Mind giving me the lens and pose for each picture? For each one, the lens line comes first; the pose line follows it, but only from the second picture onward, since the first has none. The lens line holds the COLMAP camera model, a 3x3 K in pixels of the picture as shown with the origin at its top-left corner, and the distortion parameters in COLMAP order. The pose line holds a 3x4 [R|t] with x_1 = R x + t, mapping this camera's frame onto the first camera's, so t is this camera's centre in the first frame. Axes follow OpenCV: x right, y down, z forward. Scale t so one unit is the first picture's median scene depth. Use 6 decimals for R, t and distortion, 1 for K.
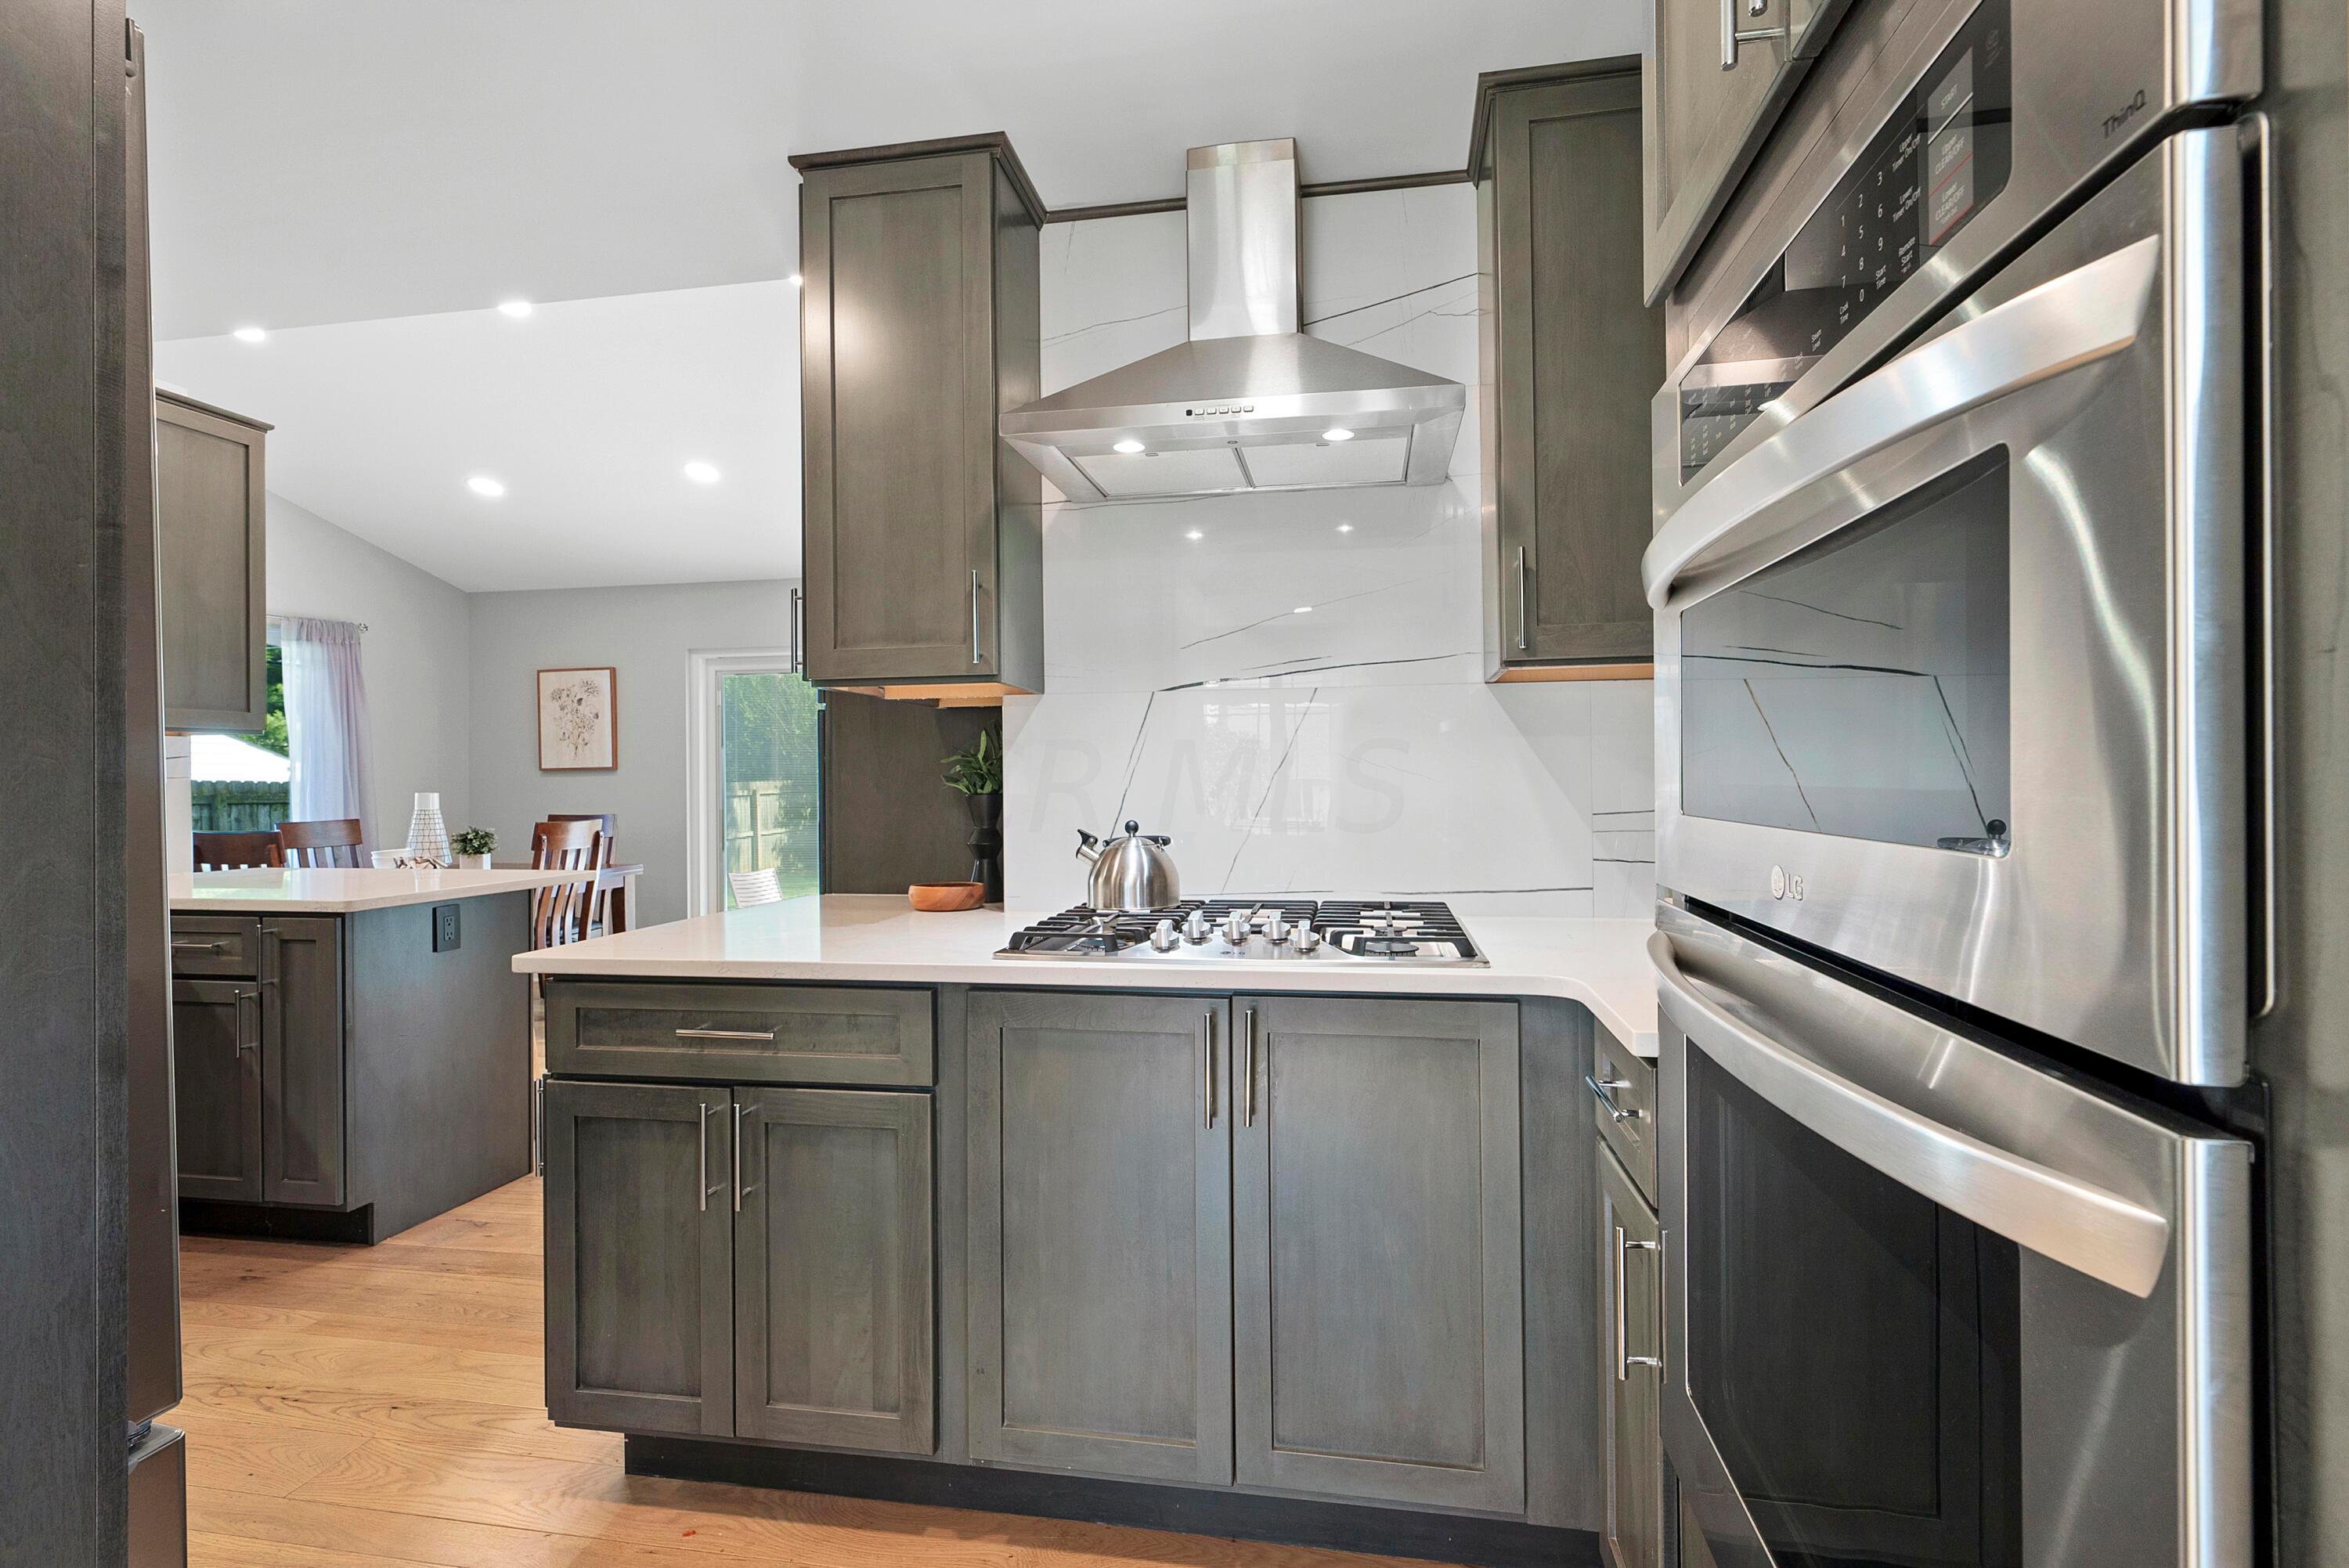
lens RADIAL K [[1089.0, 0, 1178.0], [0, 1089.0, 785.4], [0, 0, 1]] dist [0.000999, 0.000345]
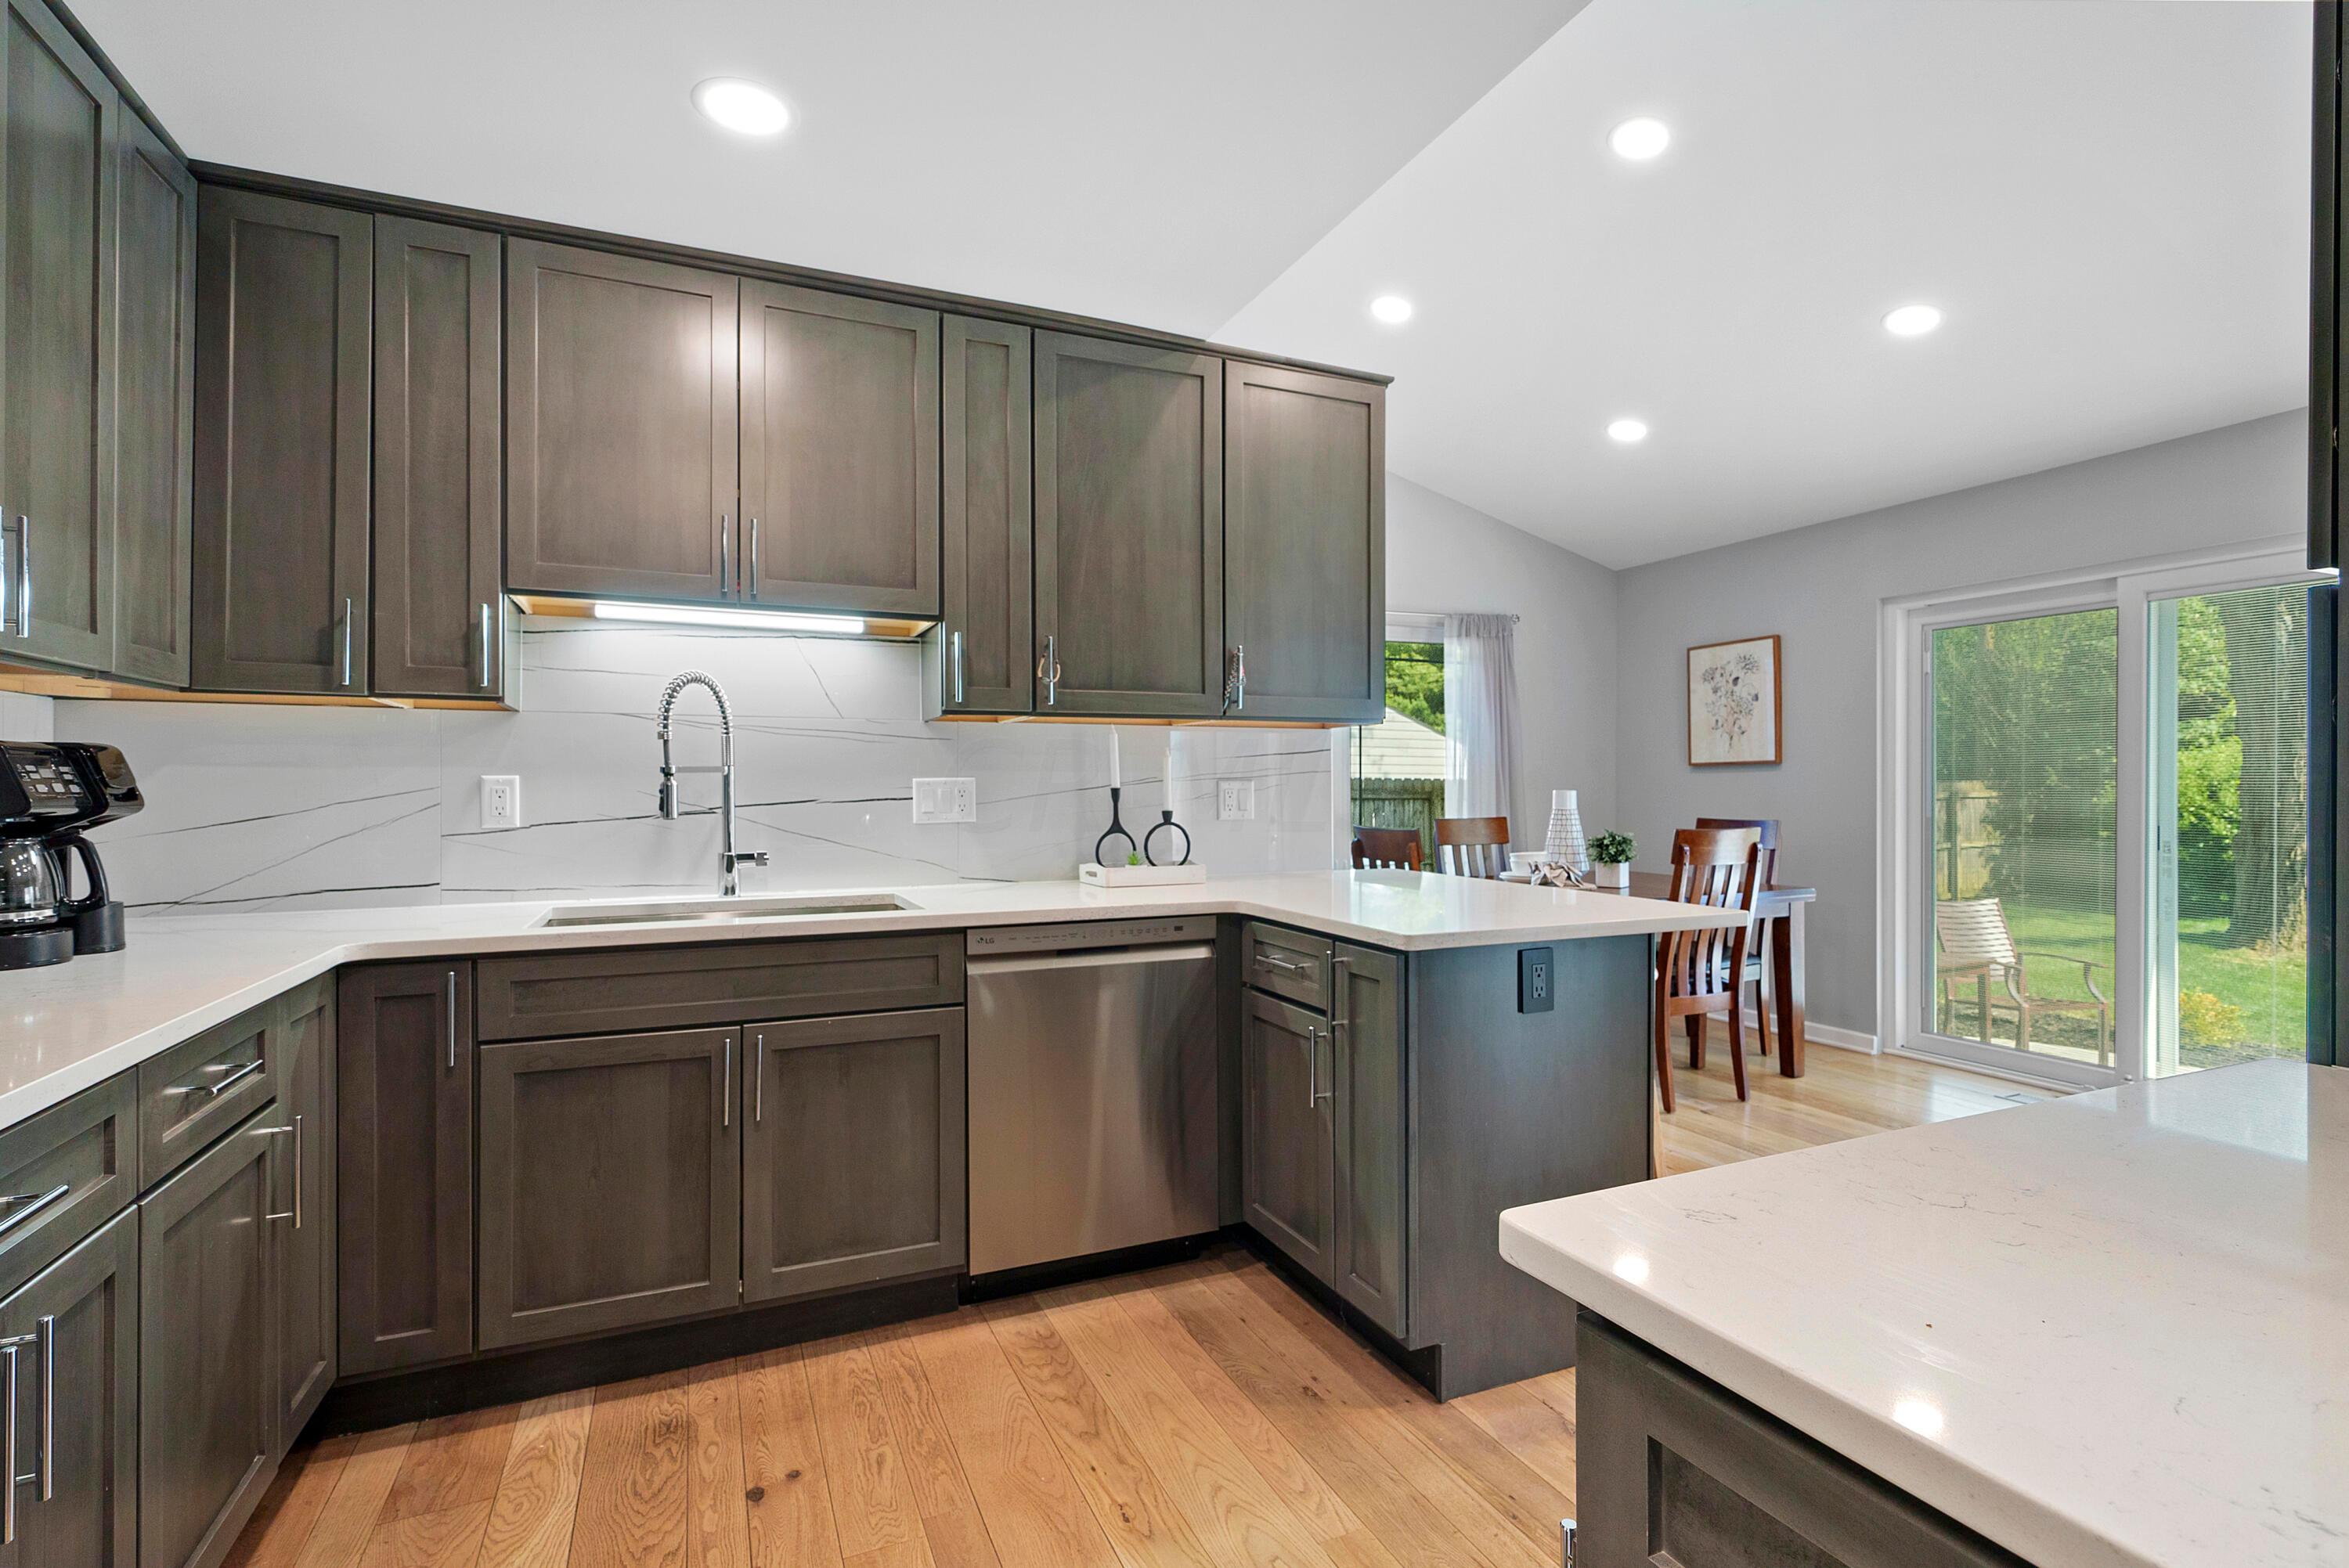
lens RADIAL K [[1089.0, 0, 1178.0], [0, 1089.0, 785.4], [0, 0, 1]] dist [0.000999, 0.000345]
pose [[0.556058, 0.006218, -0.831120, -0.124083], [-0.006079, 0.999976, 0.003413, 0.001675], [0.831121, 0.003154, 0.556082, 0.240939]]
